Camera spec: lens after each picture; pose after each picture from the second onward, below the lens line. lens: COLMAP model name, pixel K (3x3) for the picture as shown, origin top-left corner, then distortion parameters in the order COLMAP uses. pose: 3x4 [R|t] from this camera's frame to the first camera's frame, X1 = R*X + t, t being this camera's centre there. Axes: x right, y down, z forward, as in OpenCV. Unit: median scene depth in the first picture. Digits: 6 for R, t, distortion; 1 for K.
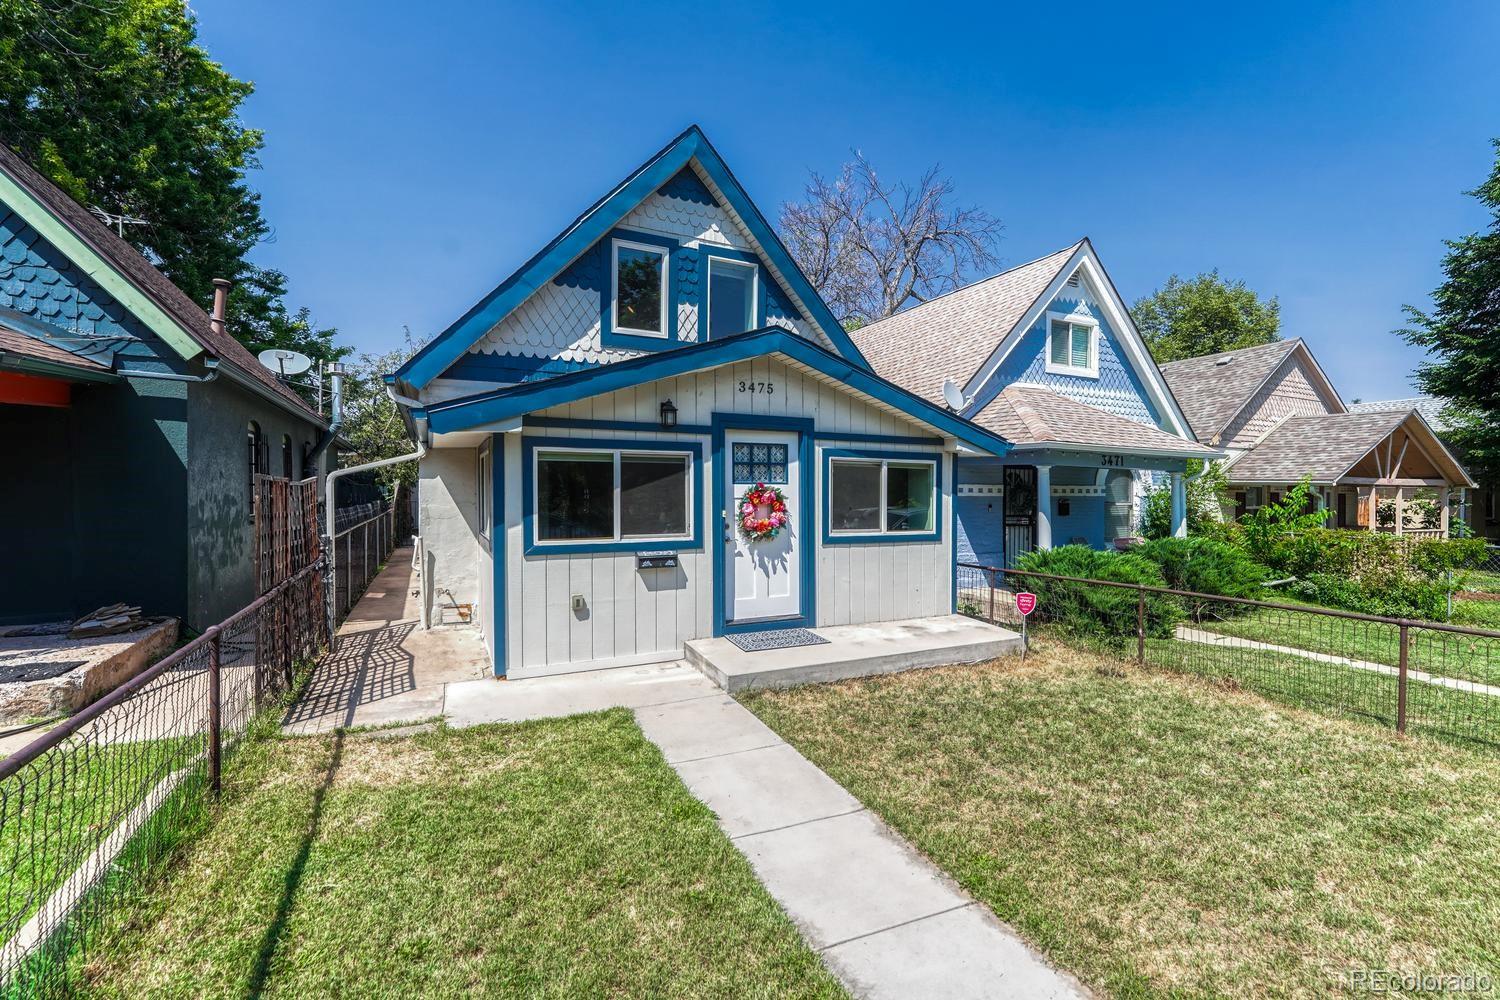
lens RADIAL K [[626.7, 0, 753.6], [0, 626.7, 498.9], [0, 0, 1]] dist [-0.011091, 0.001027]
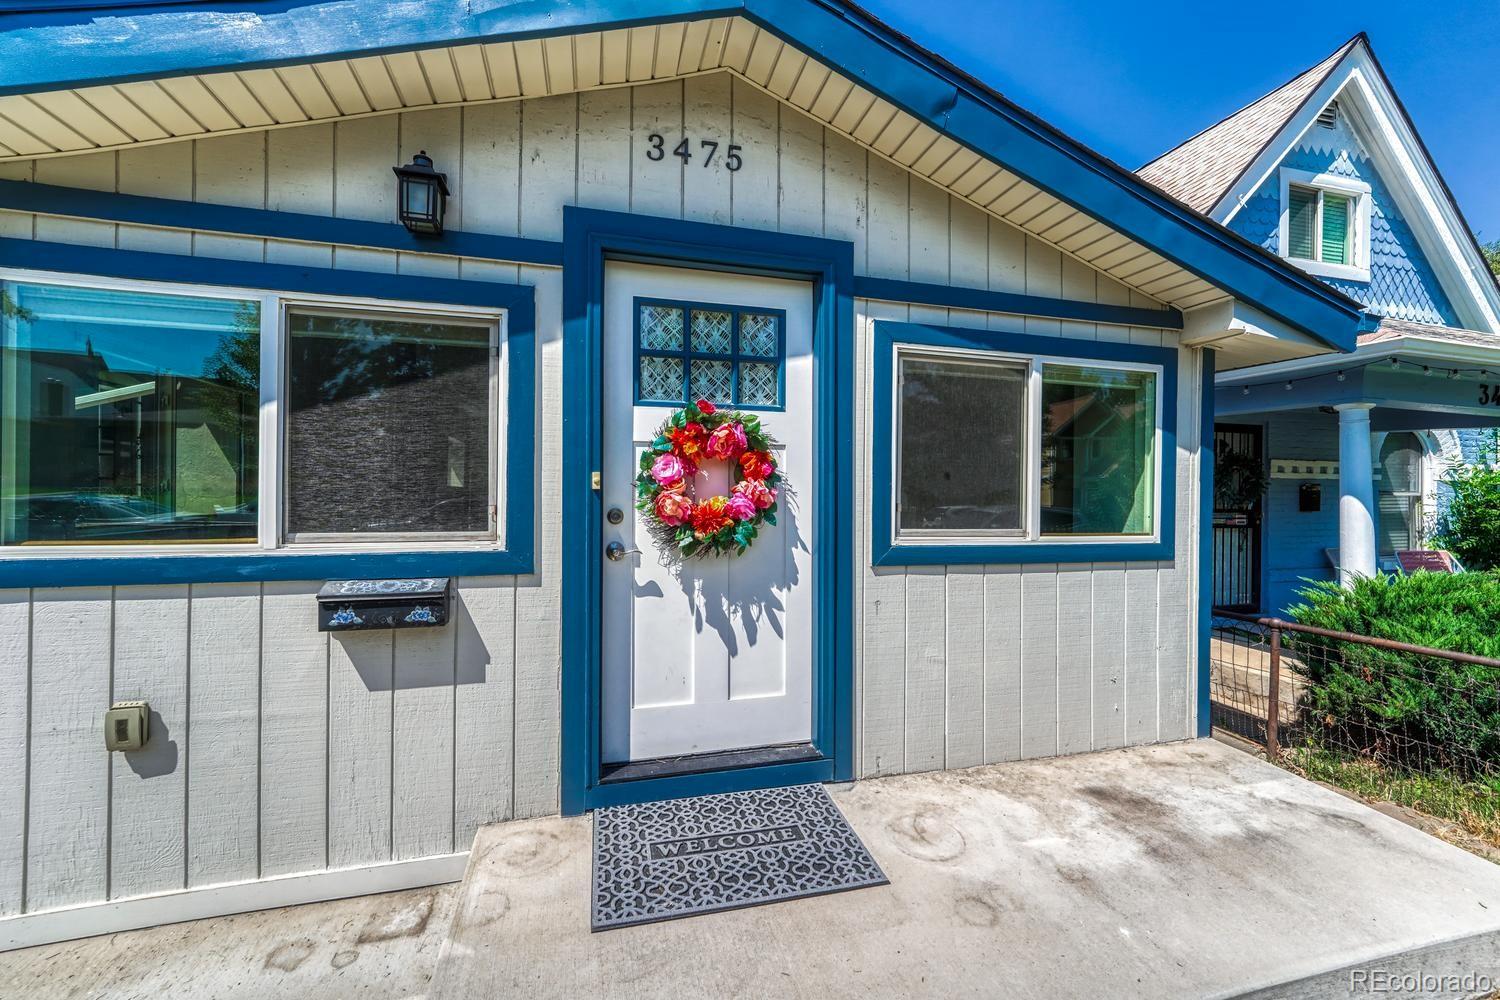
lens RADIAL K [[611.6, 0, 740.7], [0, 611.6, 489.1], [0, 0, 1]] dist [-0.004519, 0.000055]
pose [[0.988526, 0.008264, -0.150827, 0.086241], [-0.009846, 0.999904, -0.009745, 0.029634], [0.150732, 0.011119, 0.988512, 0.617182]]
